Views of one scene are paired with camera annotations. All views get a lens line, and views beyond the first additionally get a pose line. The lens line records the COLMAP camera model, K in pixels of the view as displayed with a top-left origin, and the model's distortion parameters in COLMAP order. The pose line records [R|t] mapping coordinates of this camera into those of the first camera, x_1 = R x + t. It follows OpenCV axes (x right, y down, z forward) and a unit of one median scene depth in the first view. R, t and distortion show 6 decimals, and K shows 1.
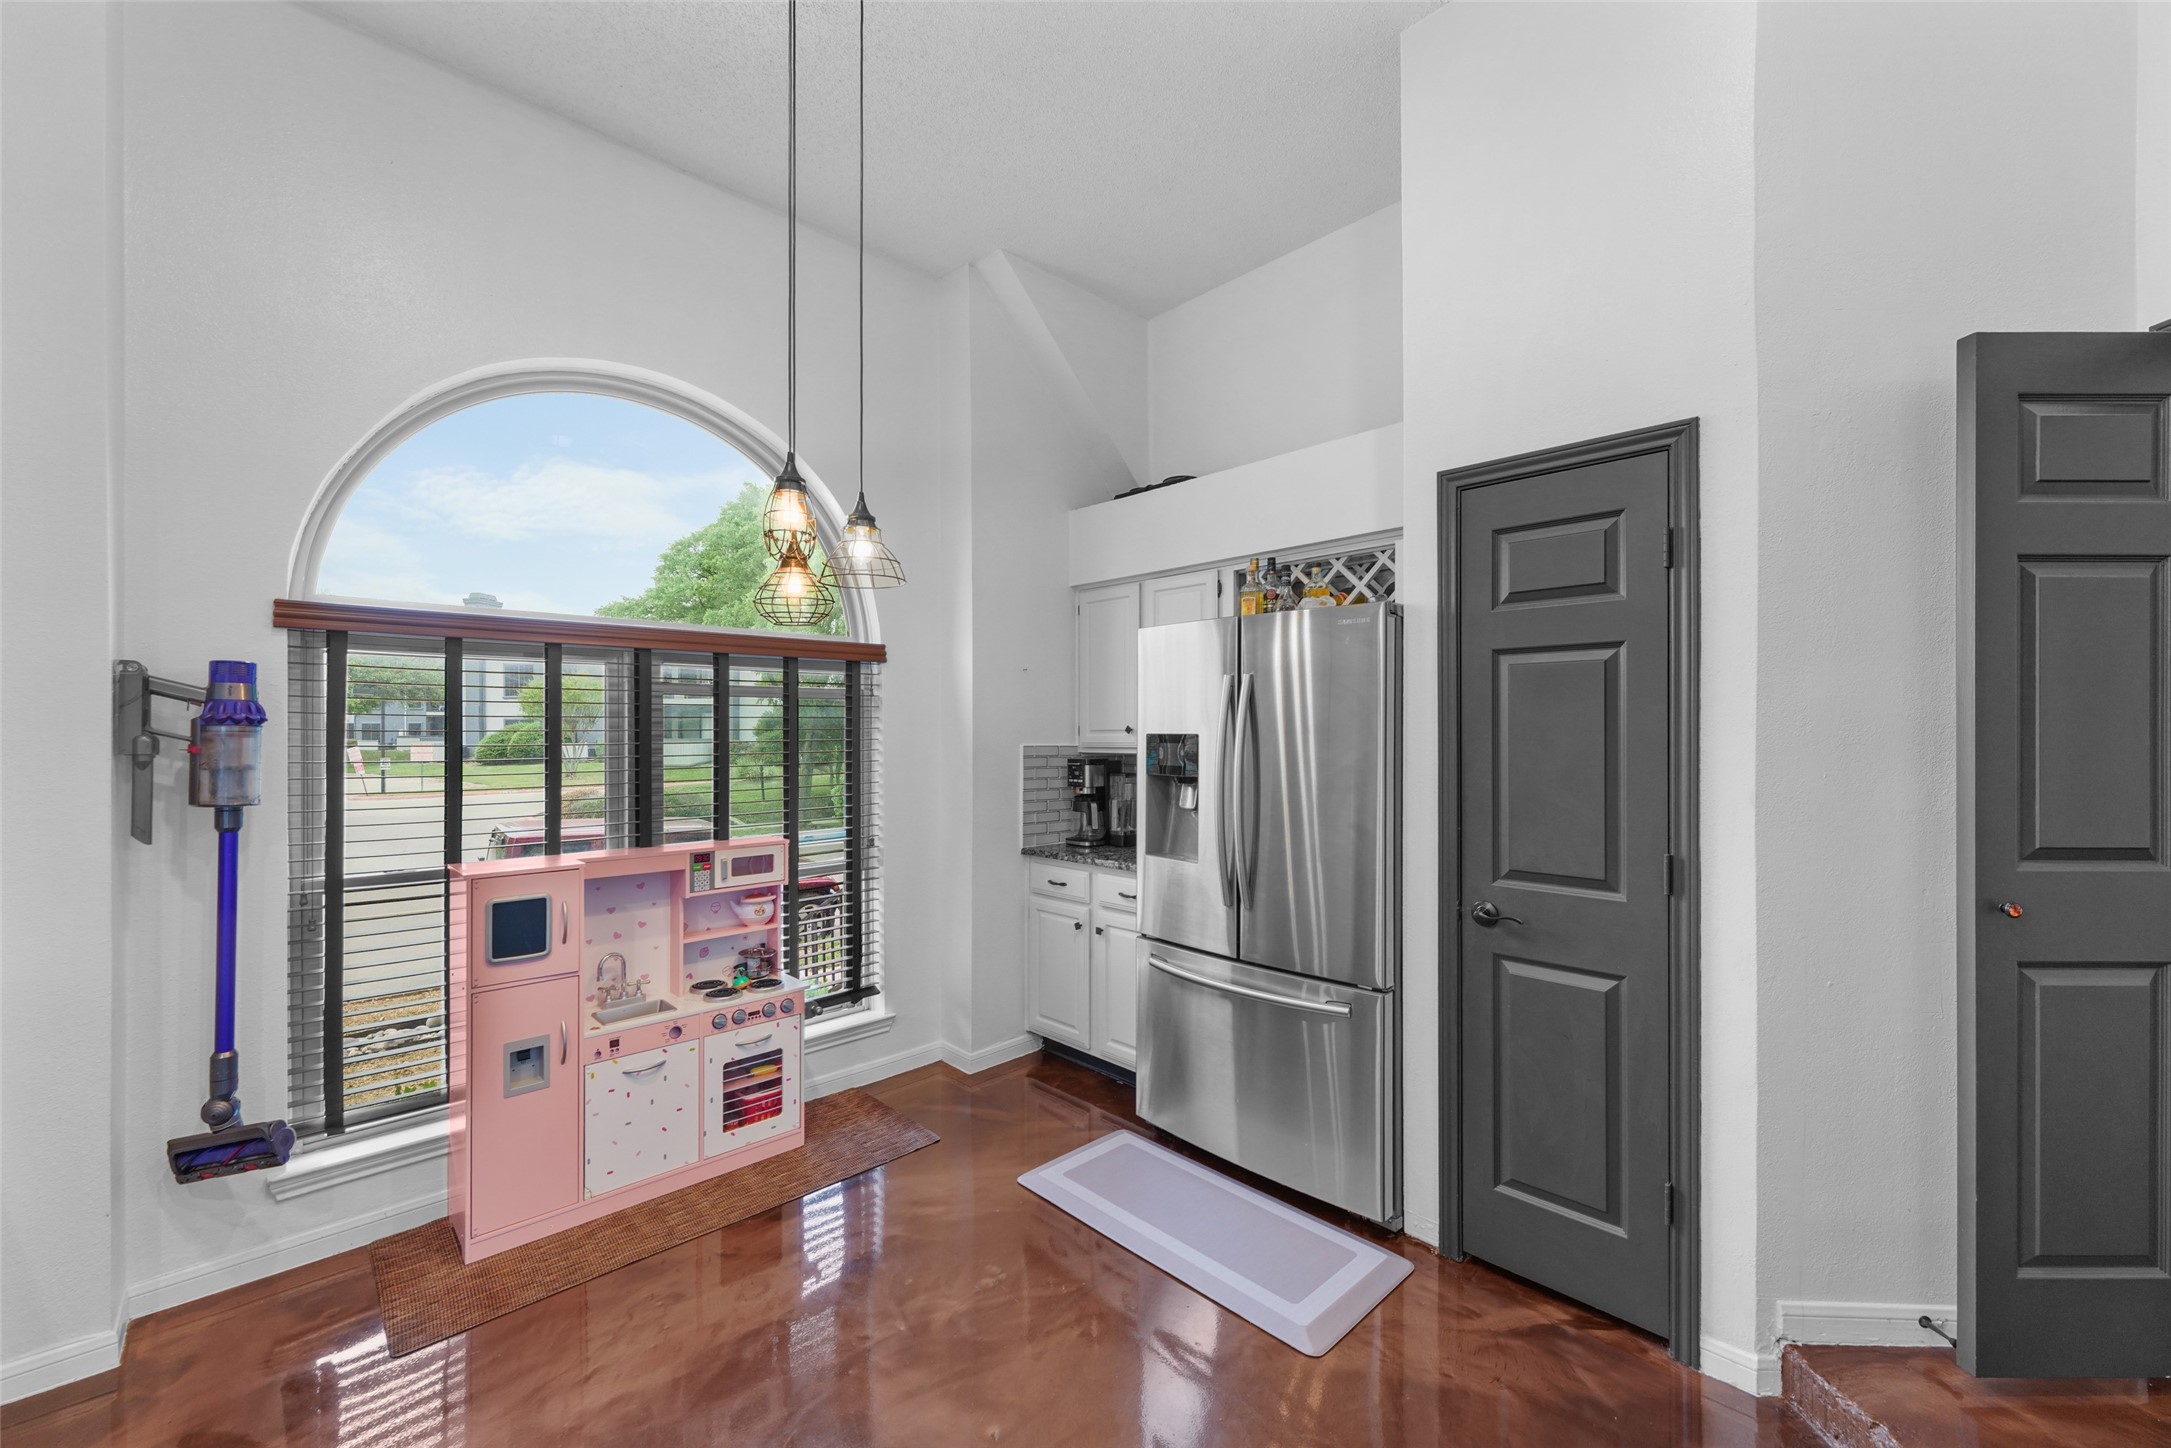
lens RADIAL K [[873.3, 0, 1081.0], [0, 873.3, 729.3], [0, 0, 1]] dist [0.001112, -0.000040]
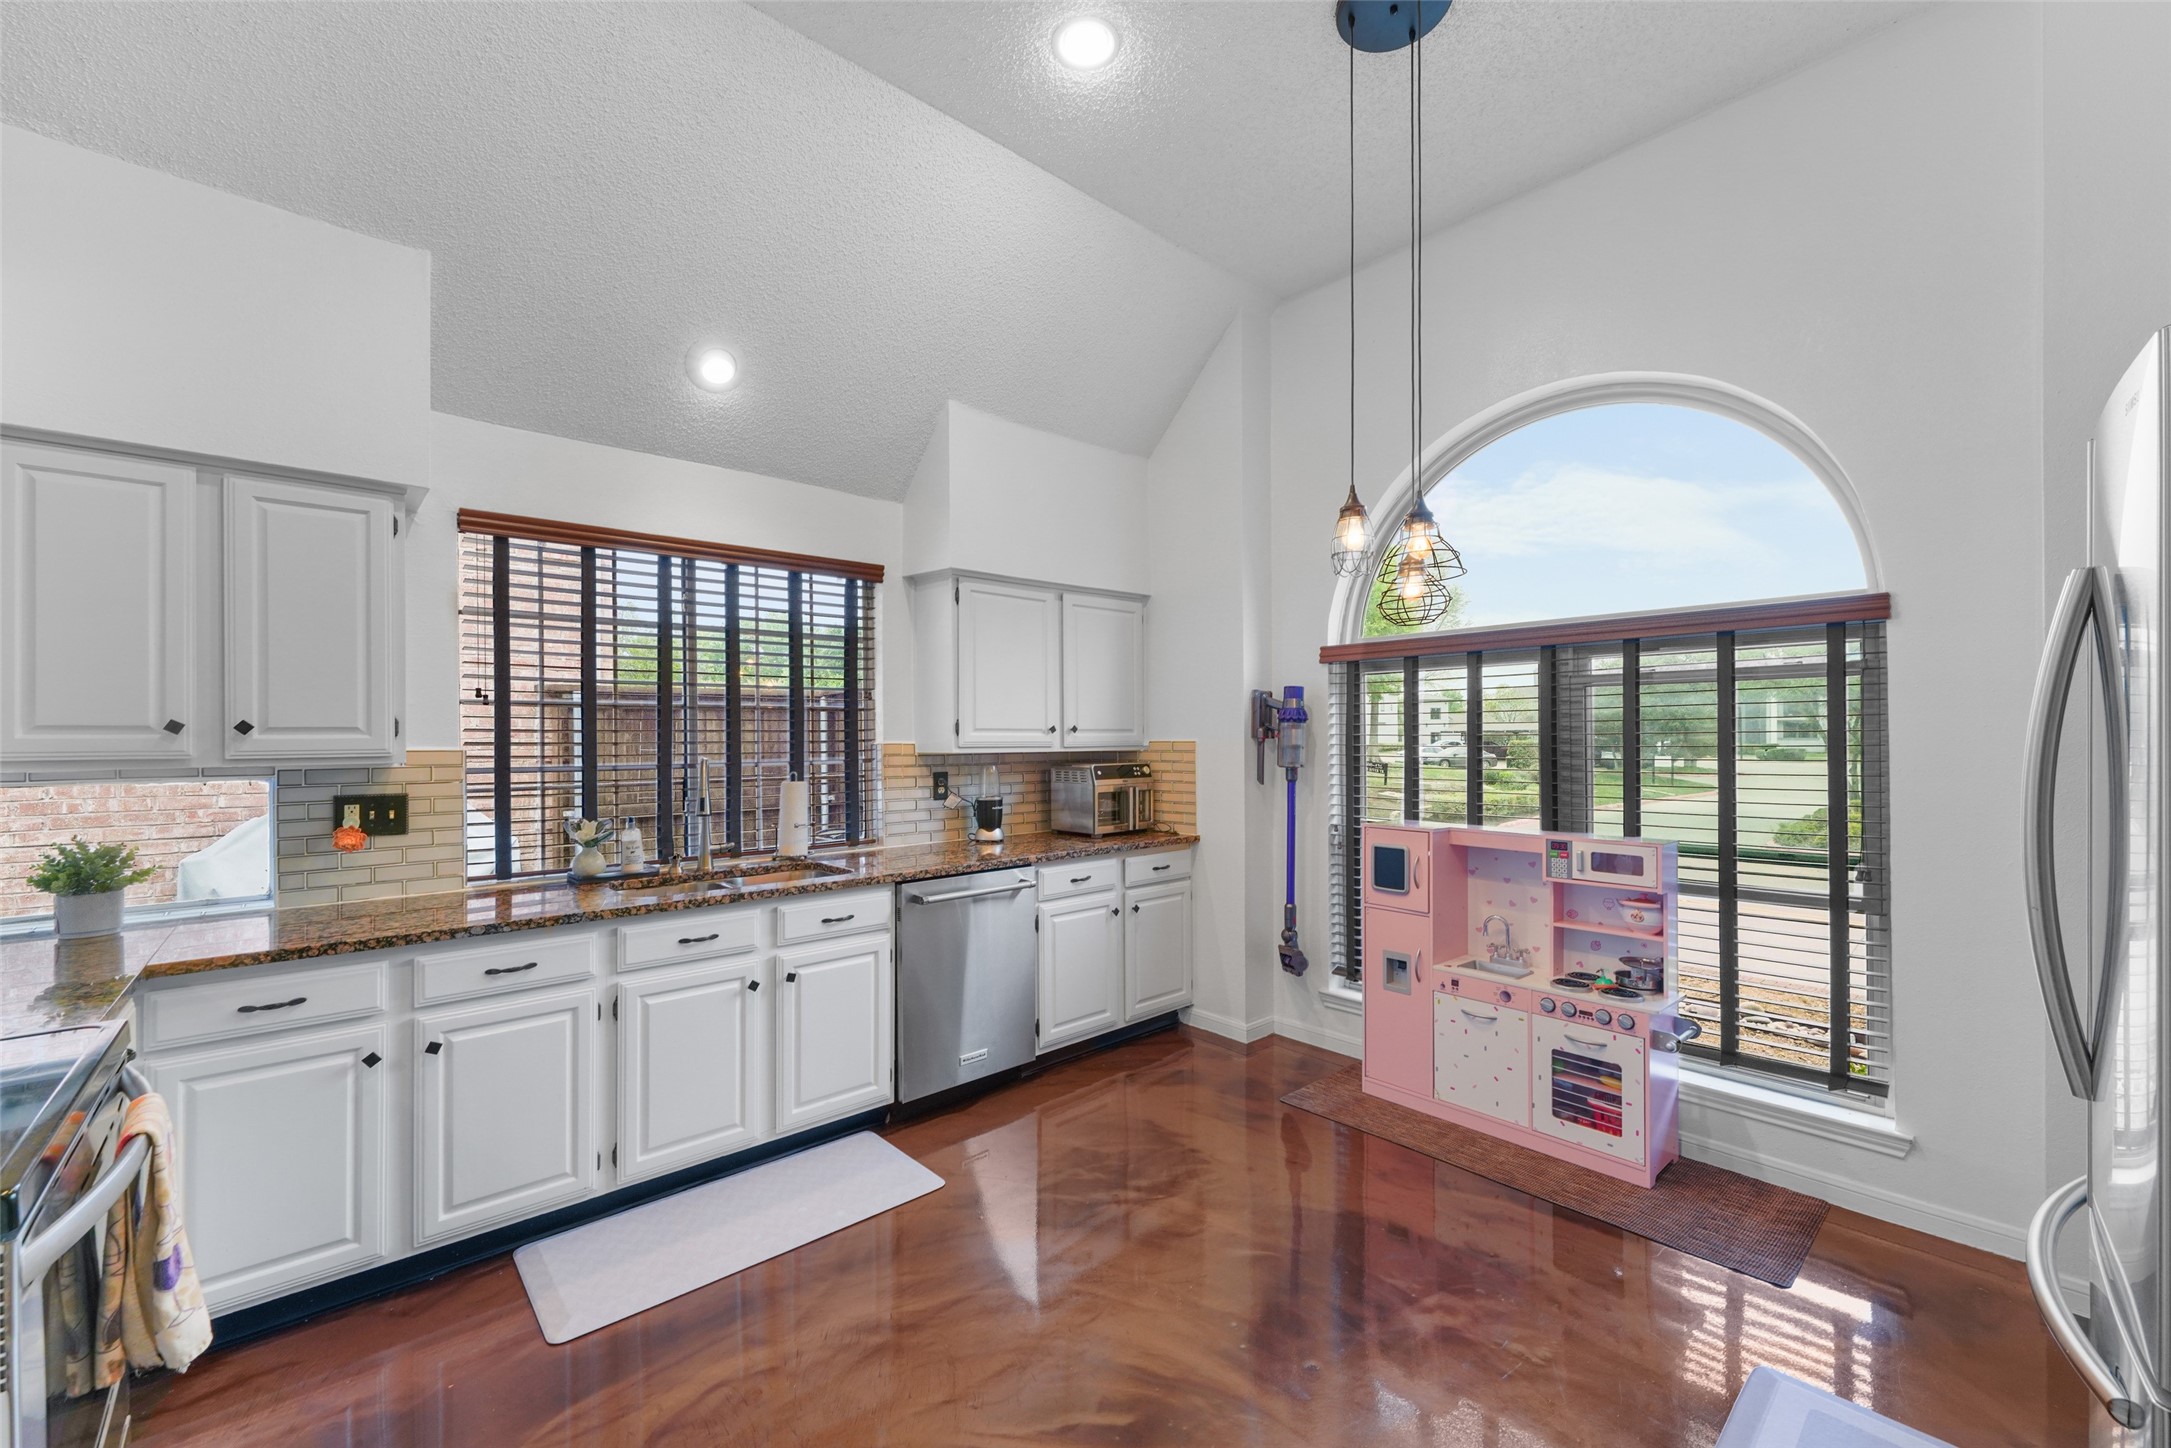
lens RADIAL K [[873.3, 0, 1081.0], [0, 873.3, 729.3], [0, 0, 1]] dist [0.001112, -0.000040]
pose [[-0.044130, -0.004567, -0.999015, 0.691195], [0.004037, 0.999981, -0.004750, 0.014000], [0.999018, -0.004242, -0.044111, 0.540123]]
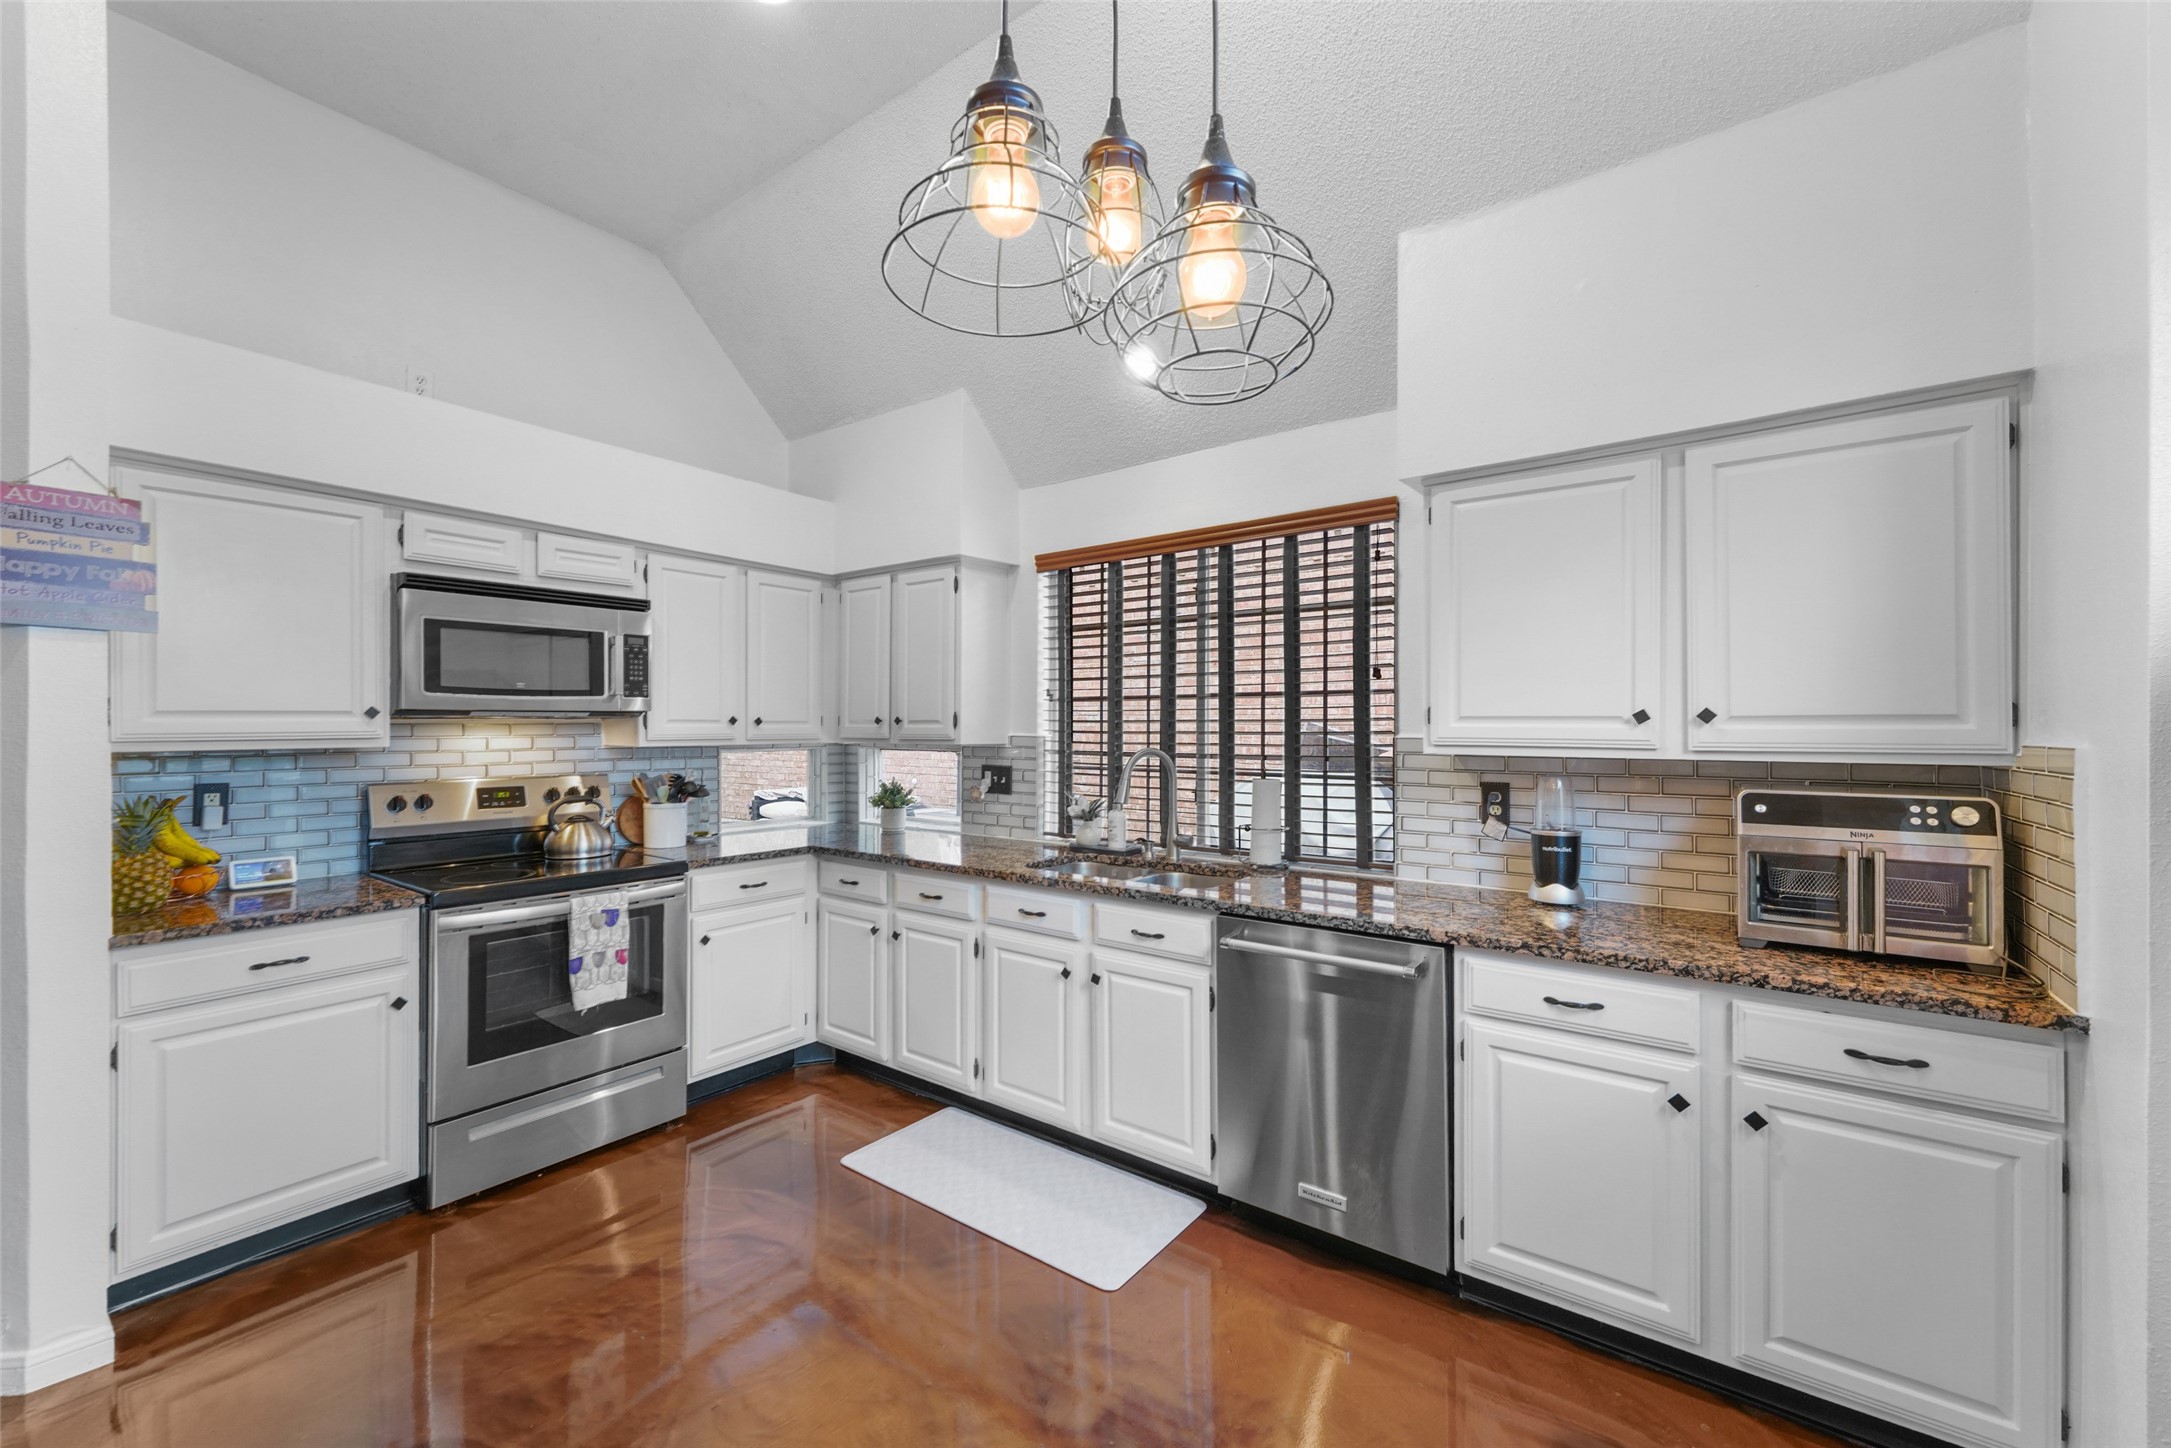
lens RADIAL K [[869.8, 0, 1085.5], [0, 869.8, 724.0], [0, 0, 1]] dist [0.001621, 0.000106]
pose [[-0.990041, 0.002207, -0.140764, -0.226669], [0.002438, 0.999996, -0.001473, 0.013618], [0.140760, -0.001802, -0.990042, 1.158663]]
